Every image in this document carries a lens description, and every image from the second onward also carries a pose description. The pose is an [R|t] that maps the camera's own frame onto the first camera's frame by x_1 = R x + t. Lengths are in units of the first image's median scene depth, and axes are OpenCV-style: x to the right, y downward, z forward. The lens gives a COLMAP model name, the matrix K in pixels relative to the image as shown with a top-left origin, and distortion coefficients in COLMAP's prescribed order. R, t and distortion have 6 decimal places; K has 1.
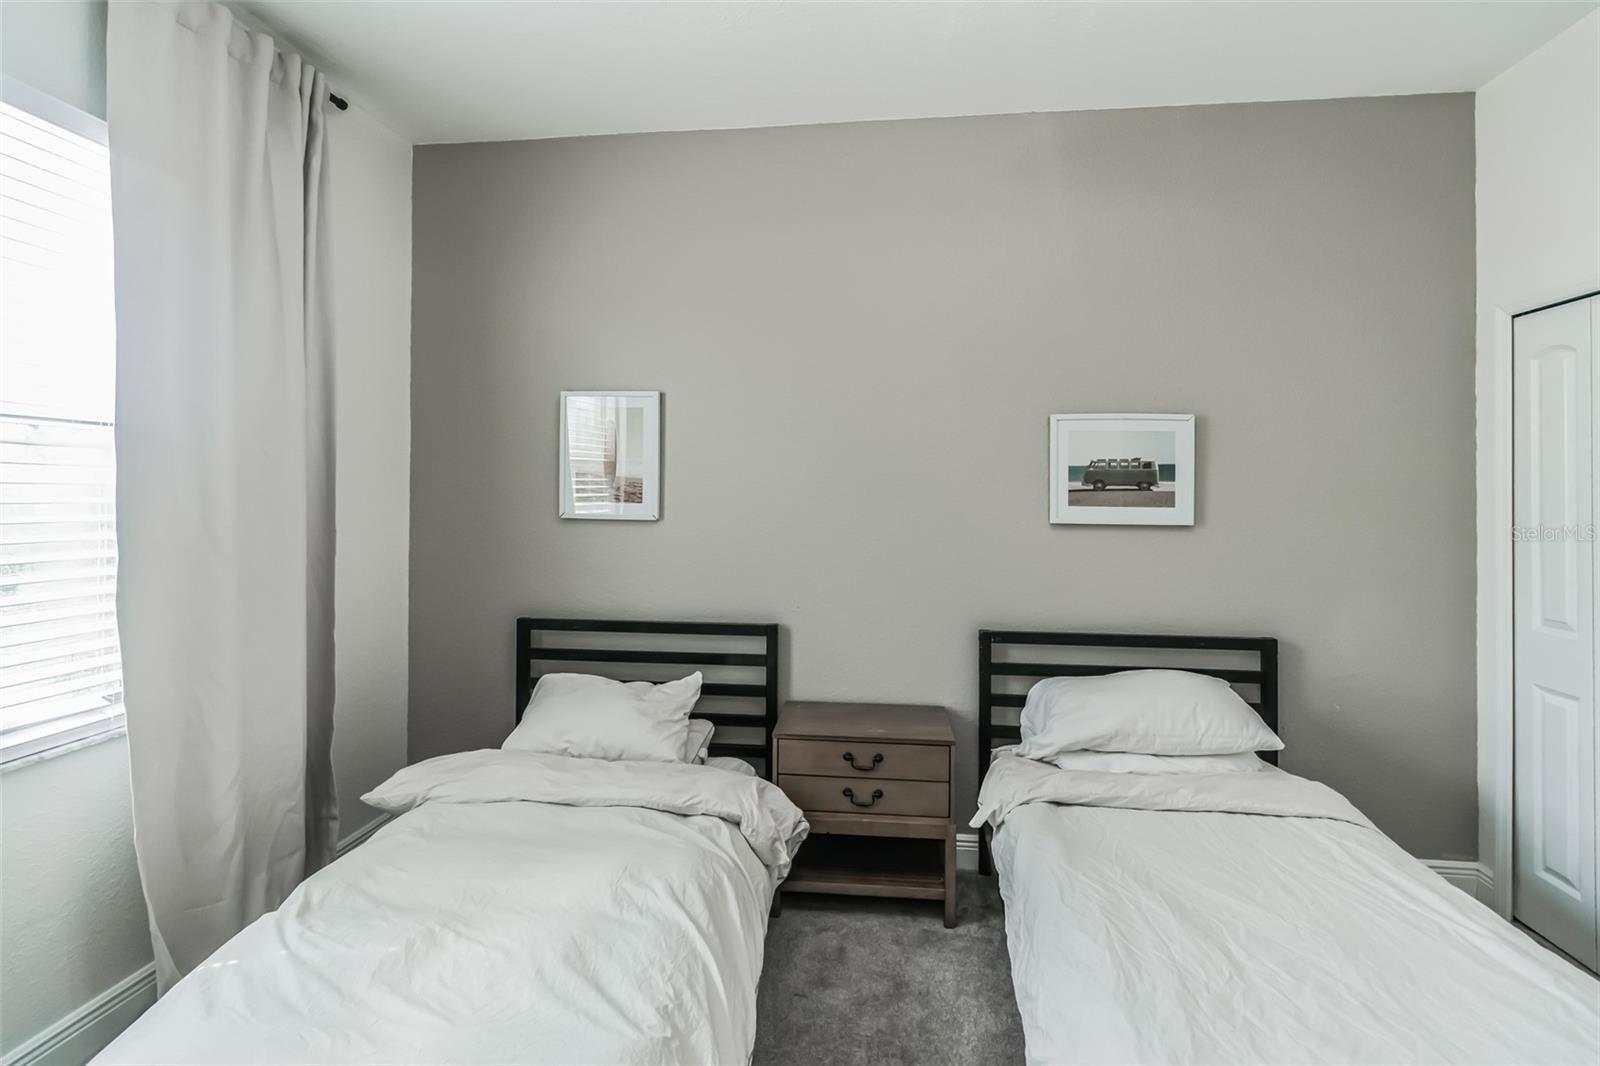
lens RADIAL K [[765.2, 0, 800.0], [0, 765.2, 488.7], [0, 0, 1]] dist [-0.000751, 0.000579]
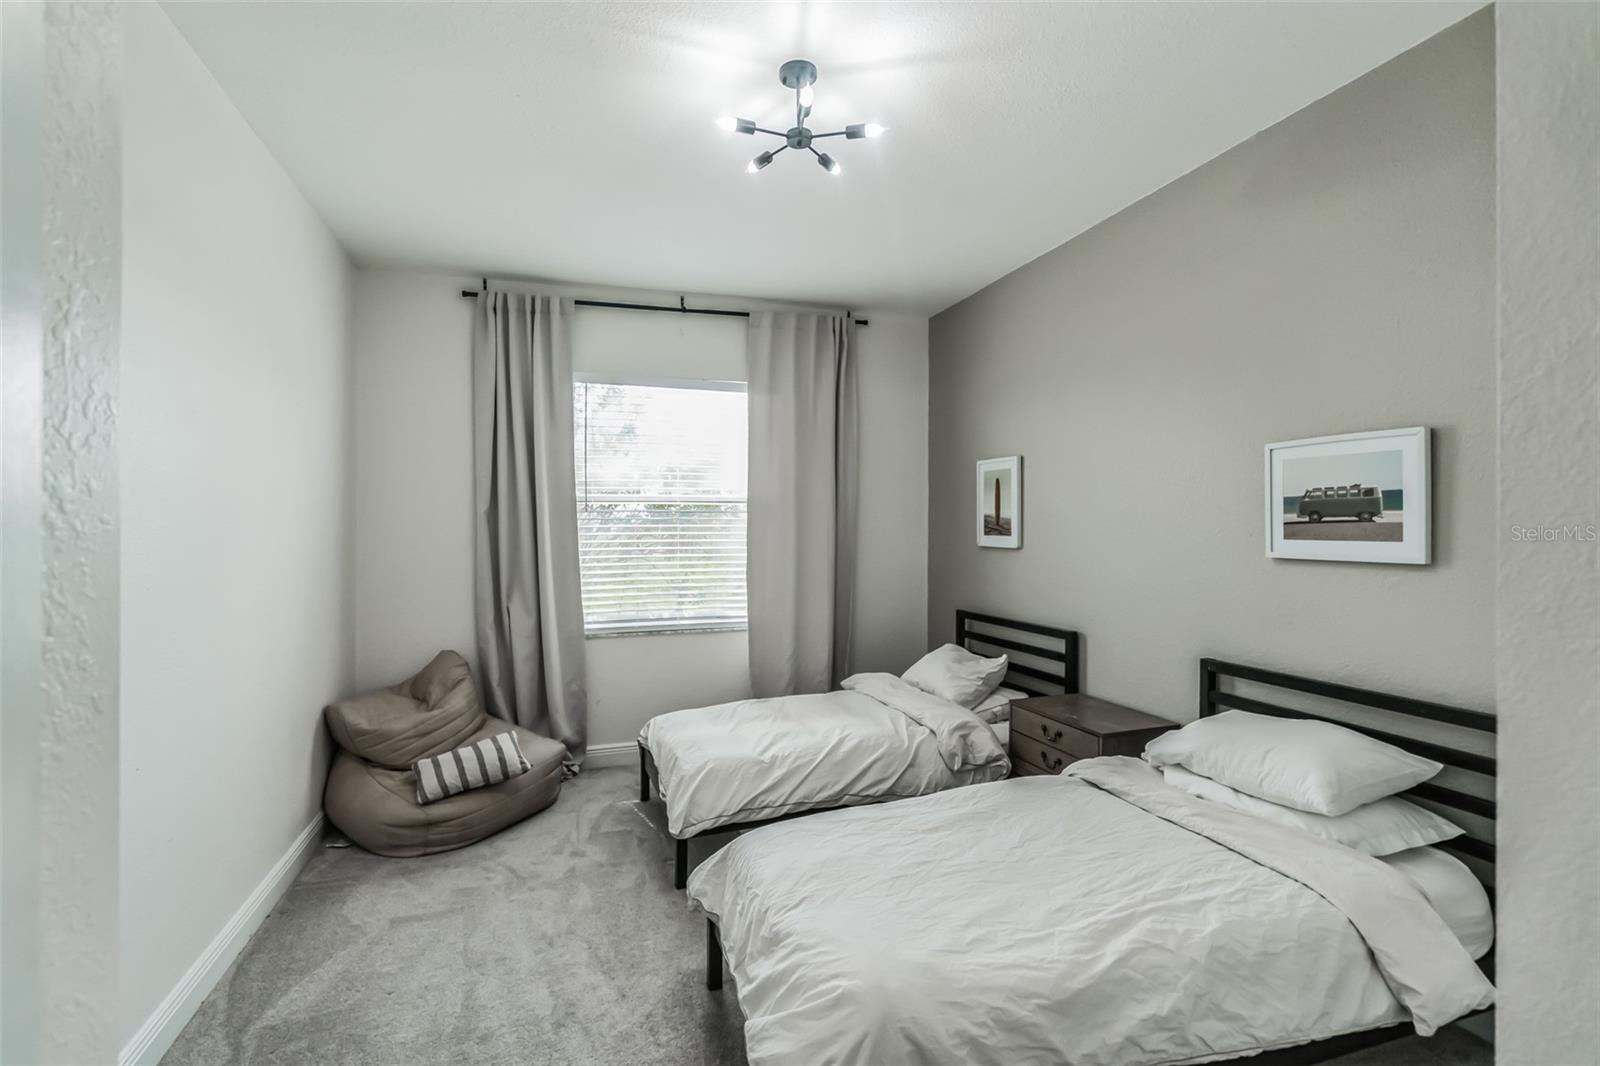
lens RADIAL K [[740.8, 0, 797.1], [0, 740.8, 536.2], [0, 0, 1]] dist [-0.010916, 0.009448]
pose [[0.422518, 0.003954, -0.906346, 0.931108], [0.004967, 0.999965, 0.006678, 0.009597], [0.906341, -0.007324, 0.422484, 0.072849]]
